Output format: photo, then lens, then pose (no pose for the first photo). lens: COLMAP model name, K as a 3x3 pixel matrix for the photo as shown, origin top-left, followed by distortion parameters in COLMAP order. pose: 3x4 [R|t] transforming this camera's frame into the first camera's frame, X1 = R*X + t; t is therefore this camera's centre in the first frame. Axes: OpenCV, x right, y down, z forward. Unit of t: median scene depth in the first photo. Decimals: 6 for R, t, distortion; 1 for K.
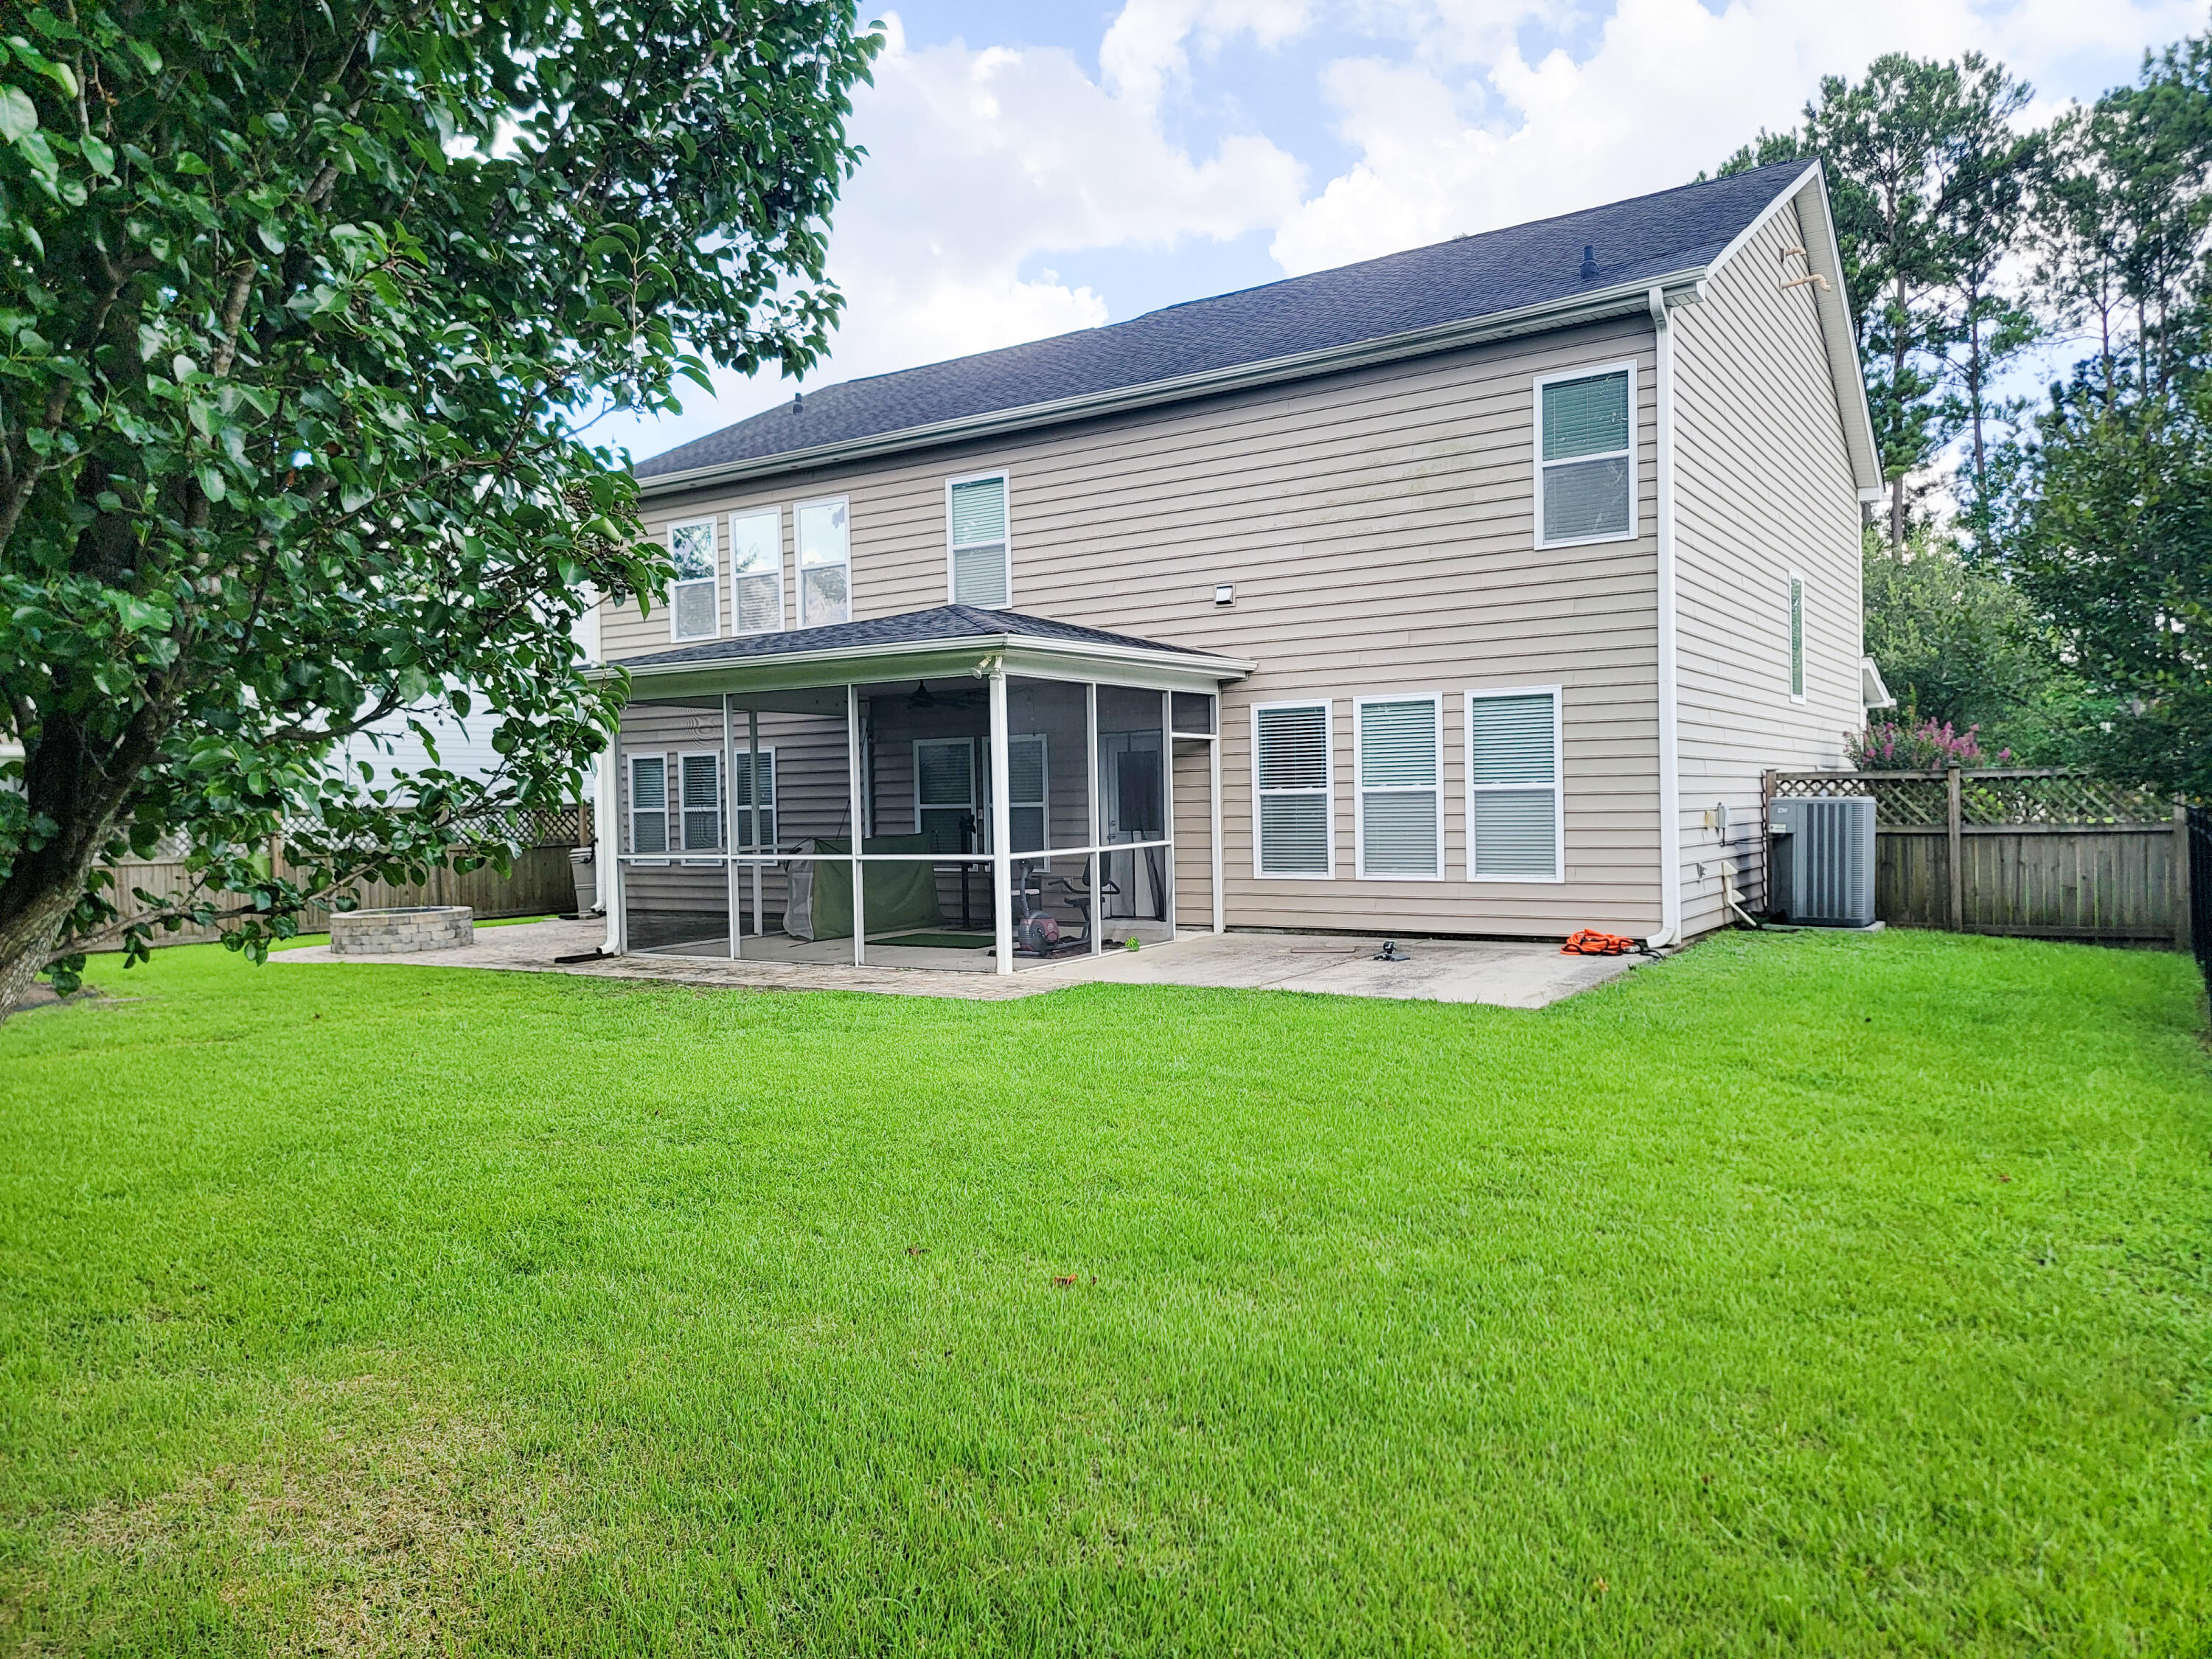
lens RADIAL K [[1527.0, 0, 1106.0], [0, 1527.0, 829.5], [0, 0, 1]] dist [0.023083, 0.000977]
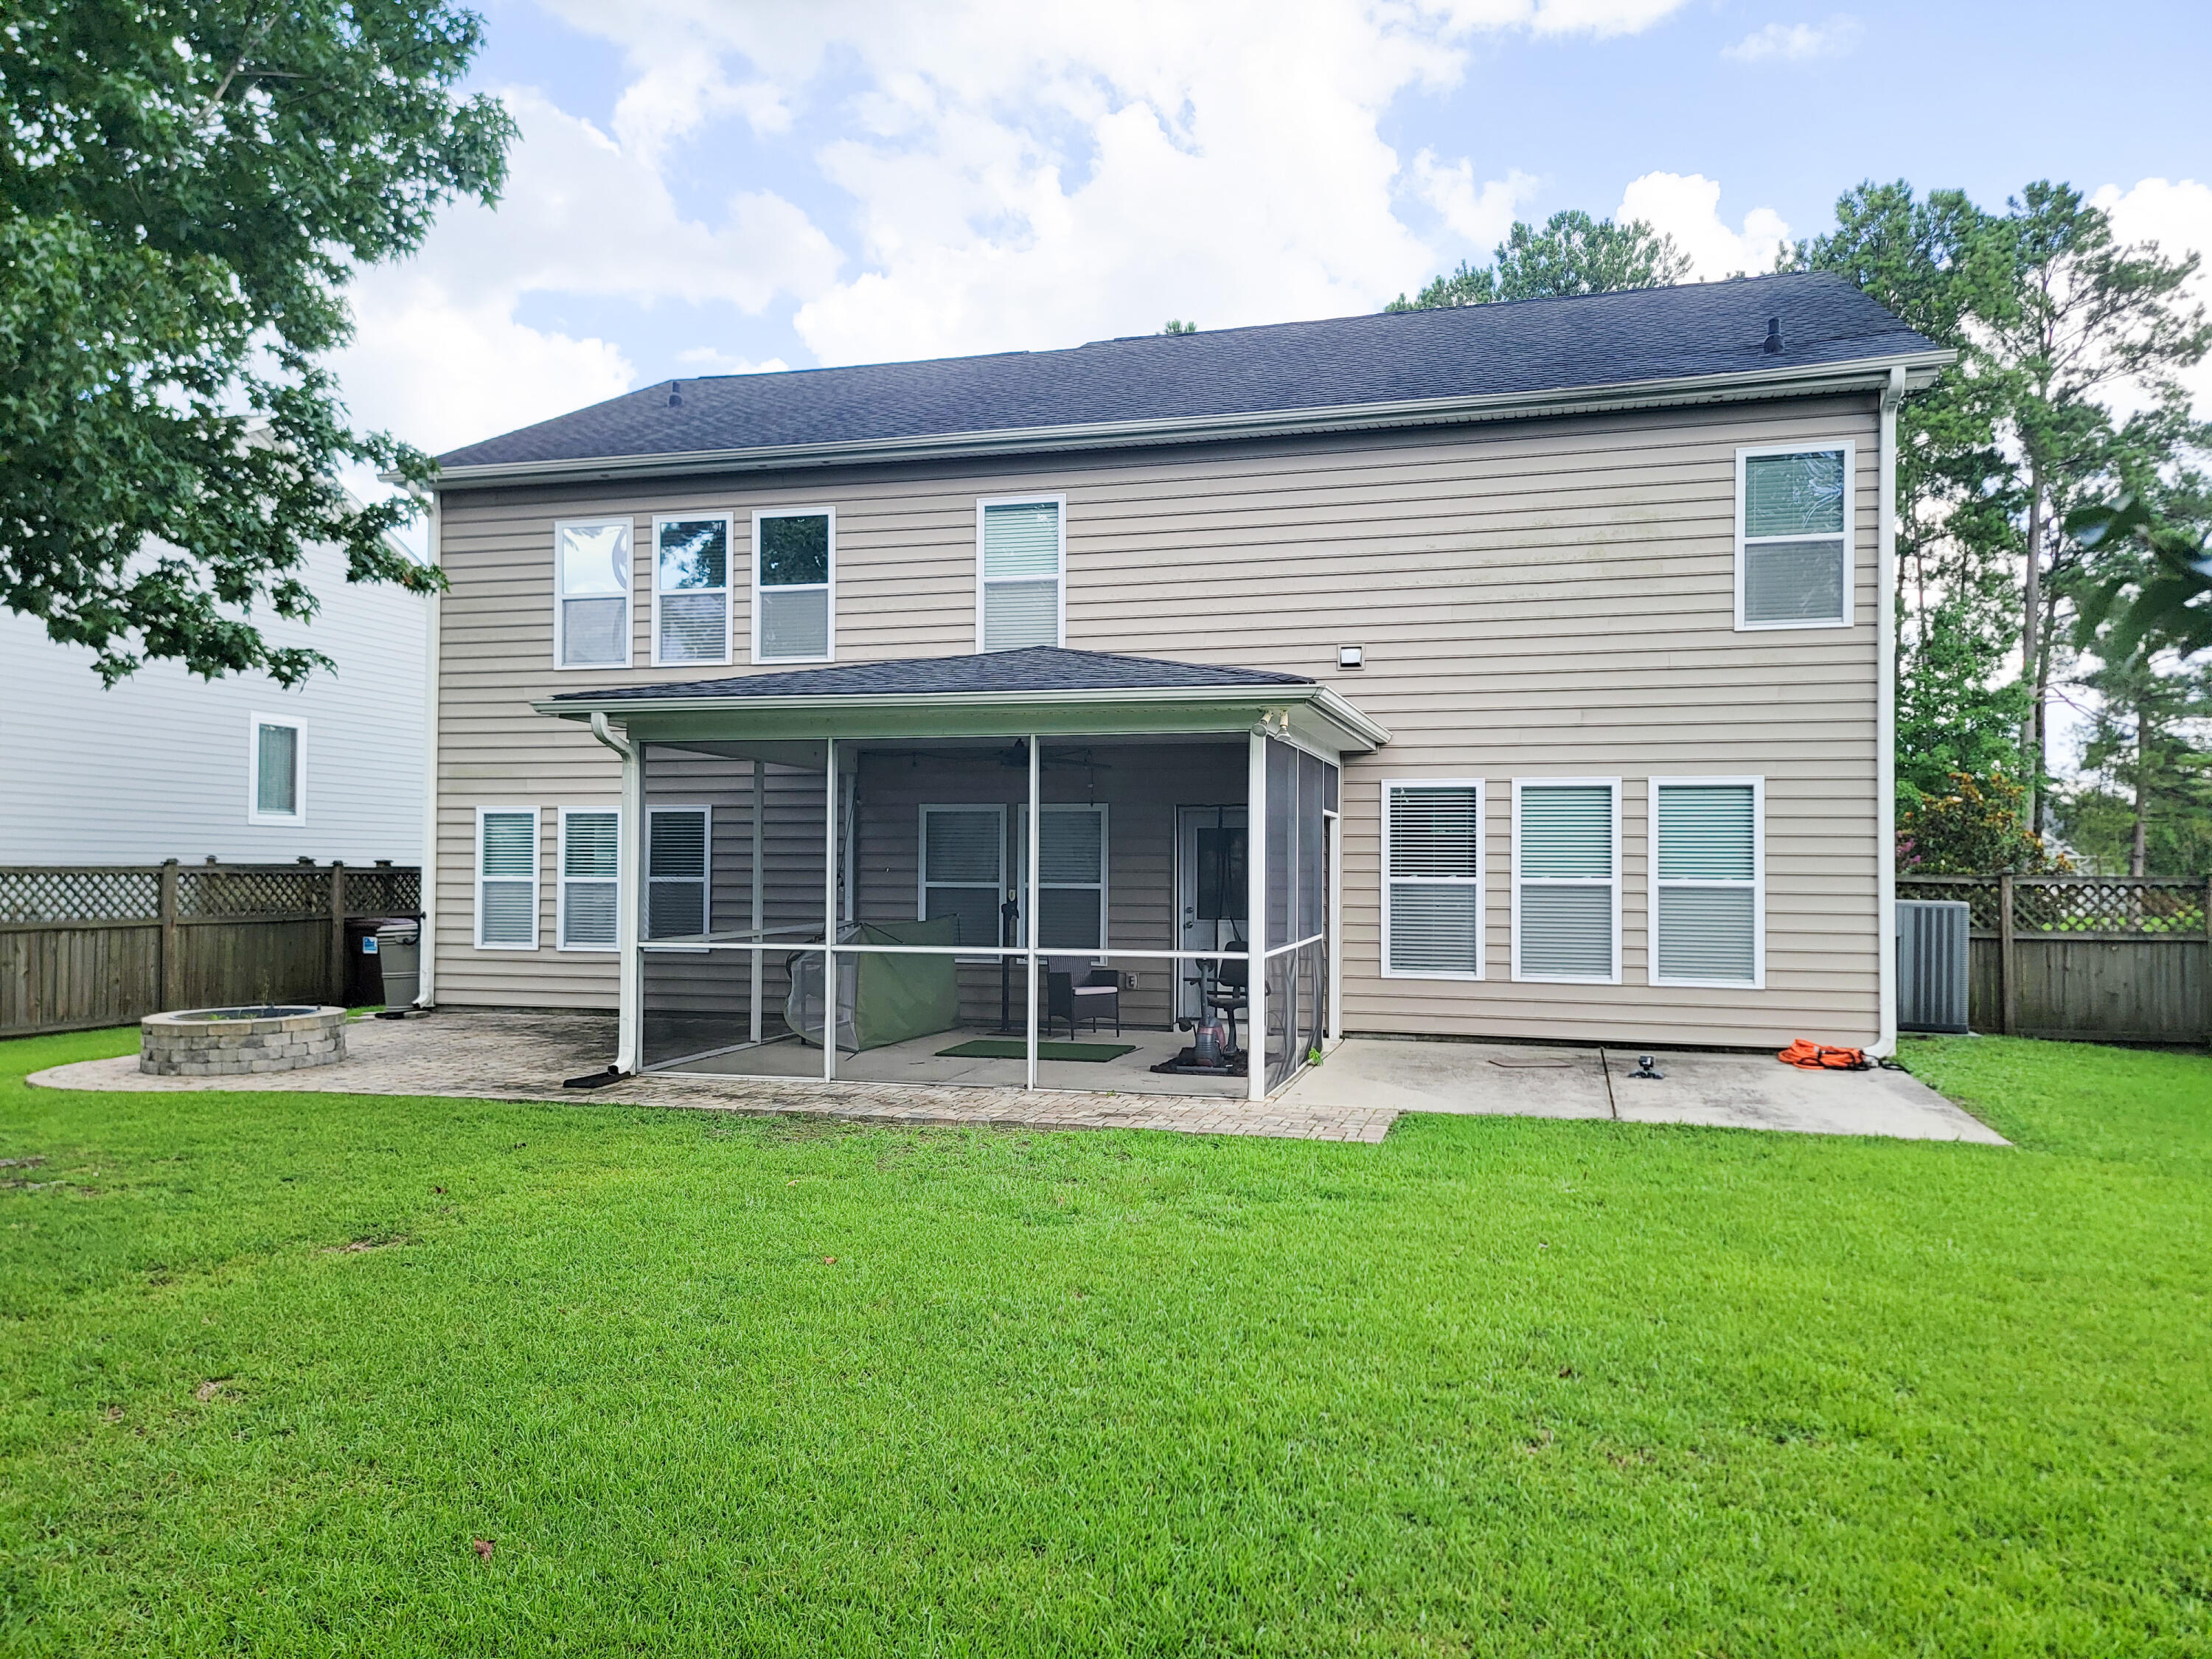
lens RADIAL K [[1539.0, 0, 1106.0], [0, 1539.0, 829.5], [0, 0, 1]] dist [0.035244, -0.002005]
pose [[0.953403, 0.035662, 0.299584, -0.334918], [-0.021110, 0.998441, -0.051671, -0.004191], [-0.300960, 0.042939, 0.952670, 0.202624]]
